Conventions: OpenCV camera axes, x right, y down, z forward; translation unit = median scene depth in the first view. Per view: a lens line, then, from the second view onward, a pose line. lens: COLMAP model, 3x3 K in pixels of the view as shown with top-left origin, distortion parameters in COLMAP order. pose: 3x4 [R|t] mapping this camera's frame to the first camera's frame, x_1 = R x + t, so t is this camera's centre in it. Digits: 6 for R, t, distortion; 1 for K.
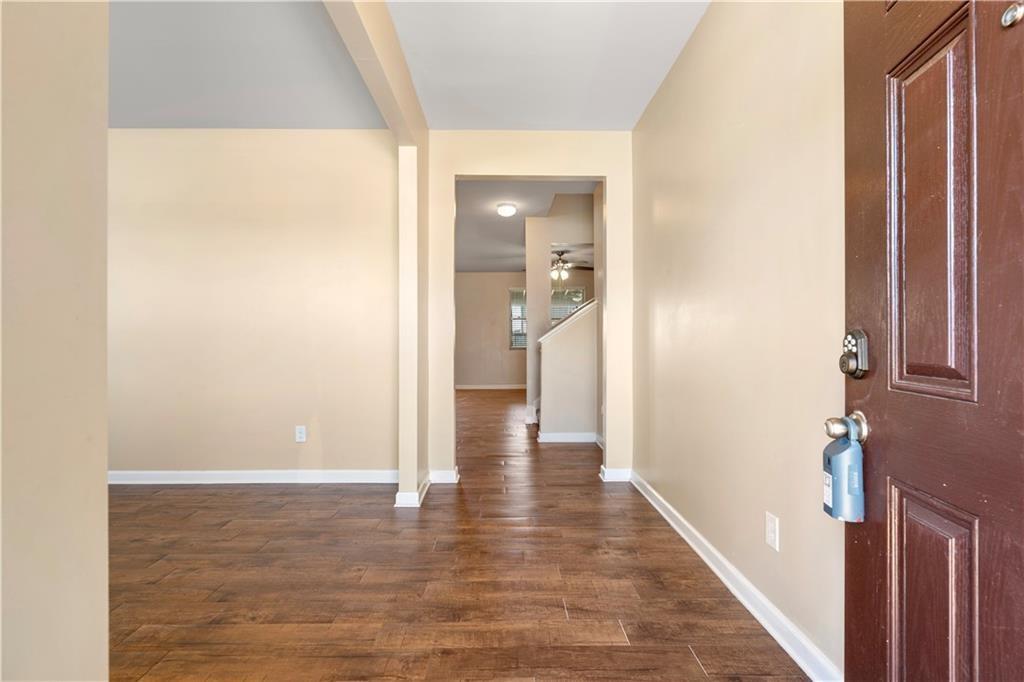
lens RADIAL K [[464.6, 0, 511.5], [0, 464.6, 337.6], [0, 0, 1]] dist [-0.004683, 0.000089]
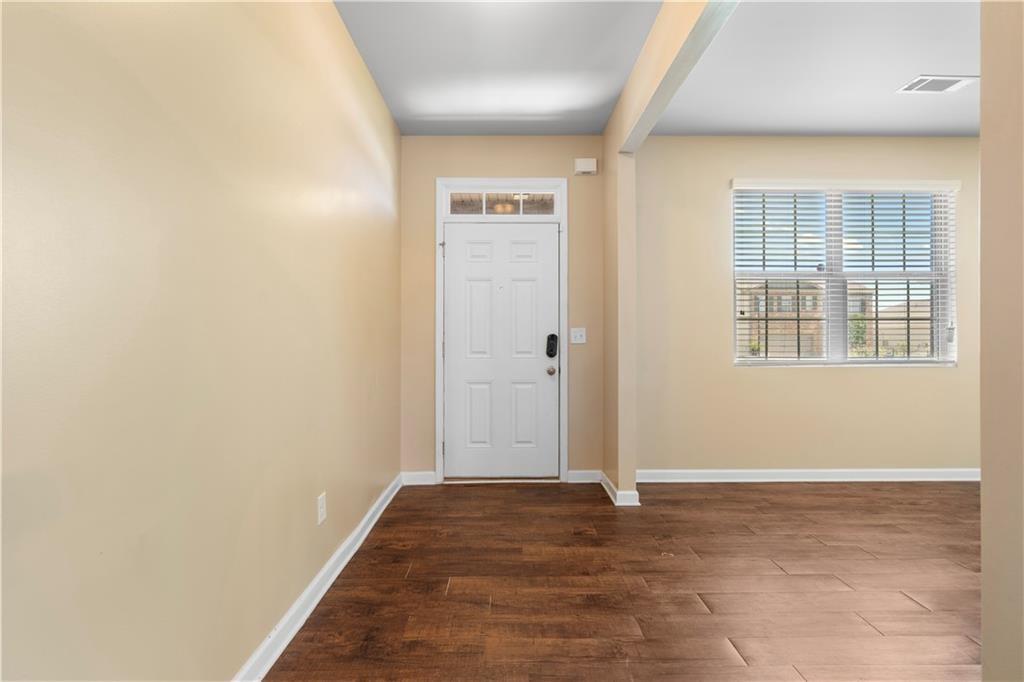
lens RADIAL K [[464.6, 0, 511.5], [0, 464.6, 337.6], [0, 0, 1]] dist [-0.004683, 0.000089]
pose [[-0.999972, 0.002140, 0.007193, 0.056849], [0.002014, 0.999846, -0.017421, -0.001232], [-0.007229, -0.017406, -0.999822, 1.954686]]
